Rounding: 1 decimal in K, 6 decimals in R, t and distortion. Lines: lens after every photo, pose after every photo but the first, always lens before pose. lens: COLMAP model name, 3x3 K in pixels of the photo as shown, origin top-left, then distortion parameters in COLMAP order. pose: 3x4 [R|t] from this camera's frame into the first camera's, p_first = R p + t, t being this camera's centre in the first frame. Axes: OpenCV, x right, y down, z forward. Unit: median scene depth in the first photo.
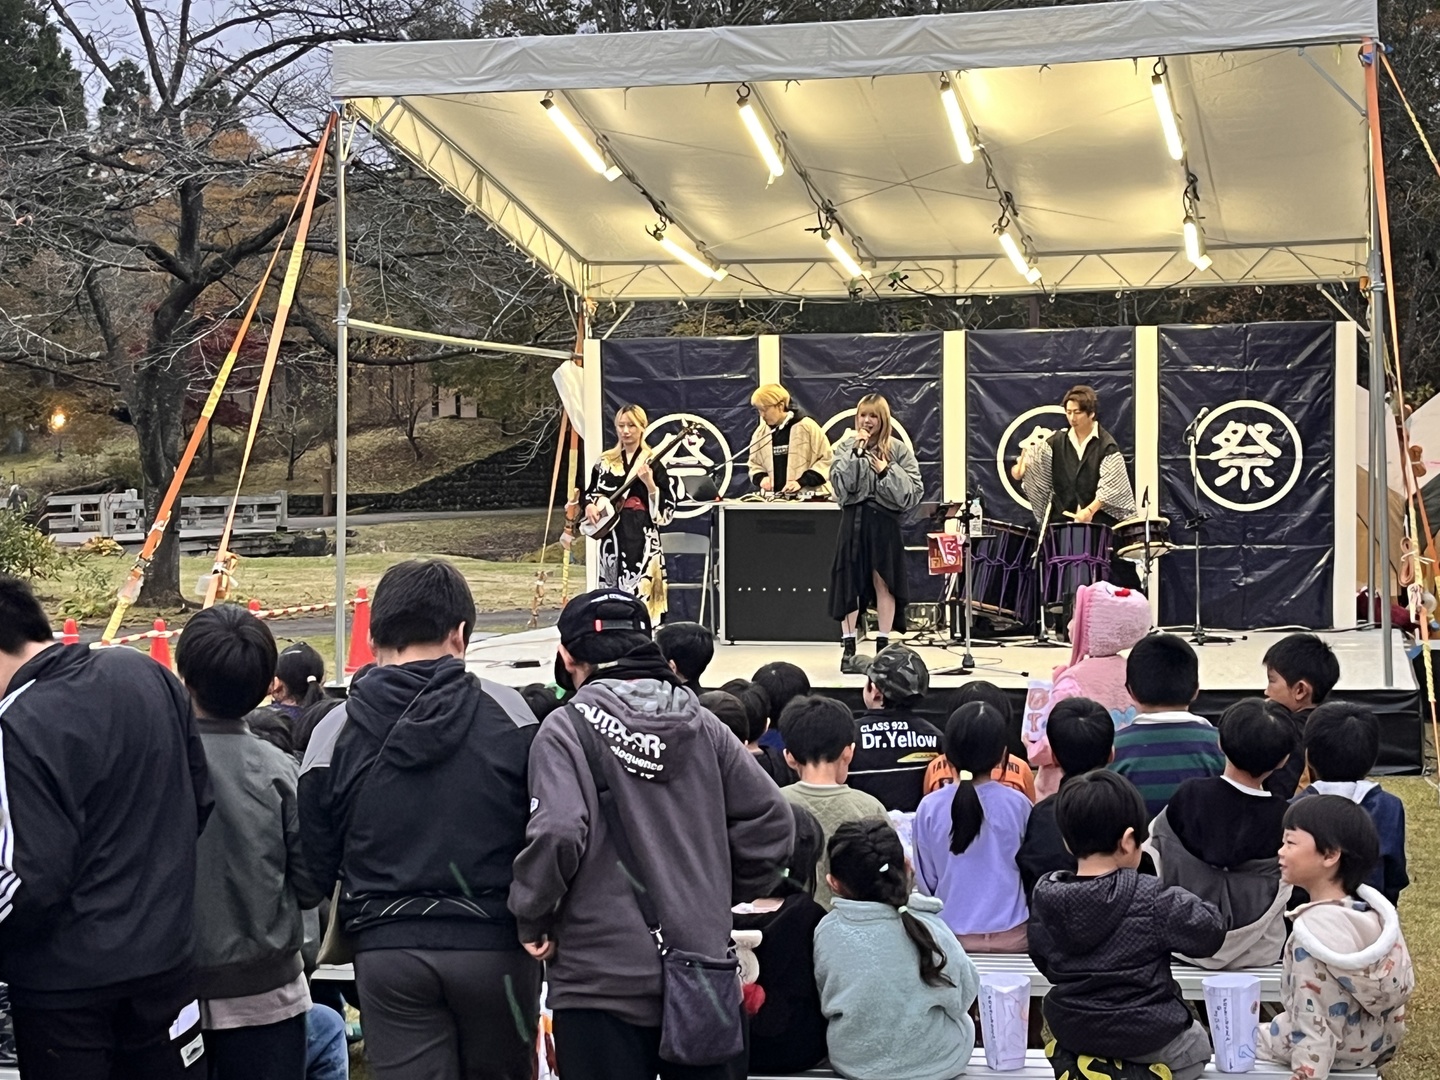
lens RADIAL K [[2572.3, 0, 719.6], [0, 2572.3, 532.6], [0, 0, 1]] dist [-0.009522, 0.000000]
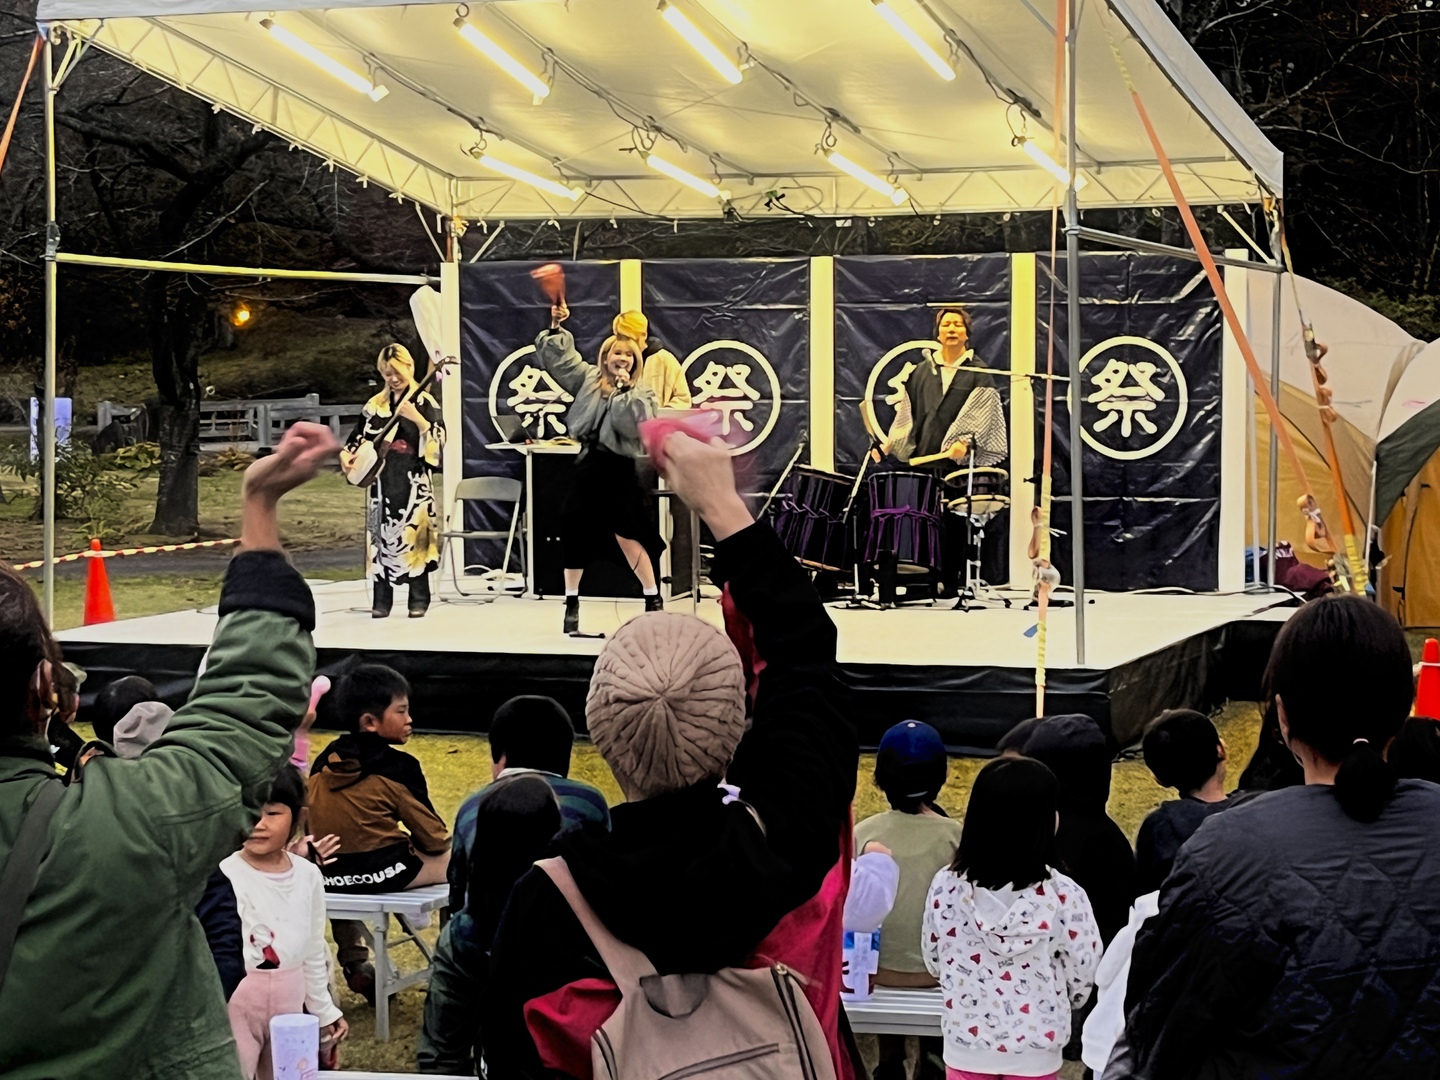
lens RADIAL K [[2986.7, 0, 720.3], [0, 2986.7, 546.8], [0, 0, 1]] dist [0.012258, 0.000000]
pose [[0.989192, 0.017856, -0.145536, 0.216409], [-0.012452, 0.999202, 0.037959, -0.015846], [0.146098, -0.035737, 0.988624, -0.055285]]
